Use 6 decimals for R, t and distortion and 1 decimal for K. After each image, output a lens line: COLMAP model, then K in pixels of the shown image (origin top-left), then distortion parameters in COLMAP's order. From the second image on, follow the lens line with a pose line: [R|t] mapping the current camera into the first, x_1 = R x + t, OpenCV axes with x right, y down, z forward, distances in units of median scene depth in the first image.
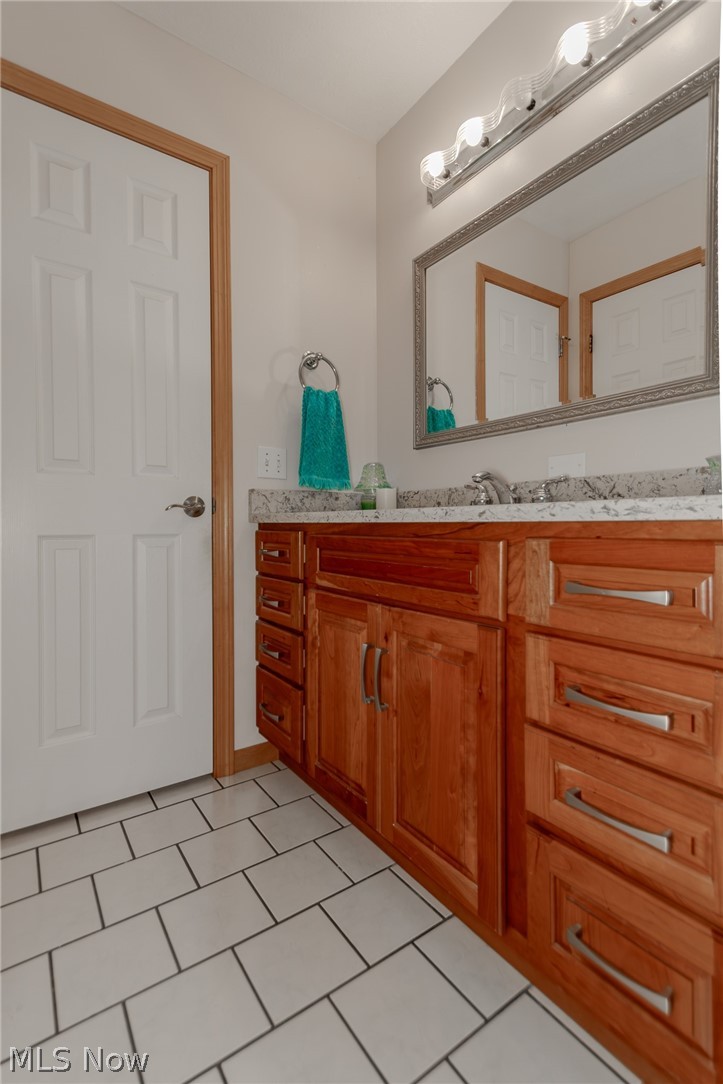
lens RADIAL K [[526.4, 0, 361.9], [0, 526.4, 536.3], [0, 0, 1]] dist [0.002426, -0.000316]
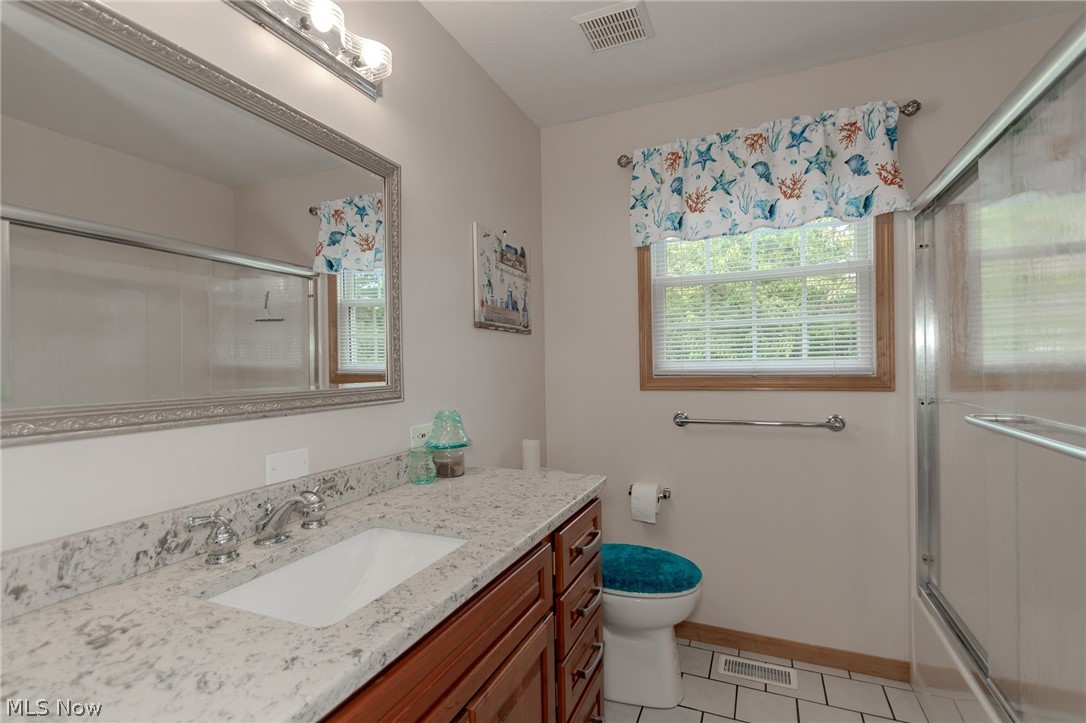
lens RADIAL K [[527.4, 0, 540.6], [0, 527.4, 357.1], [0, 0, 1]] dist [0.002426, -0.000316]
pose [[-0.557416, 0.012231, 0.830143, -0.577059], [0.022873, 0.999738, 0.000629, -0.323710], [-0.829918, 0.019338, -0.557550, 1.246748]]
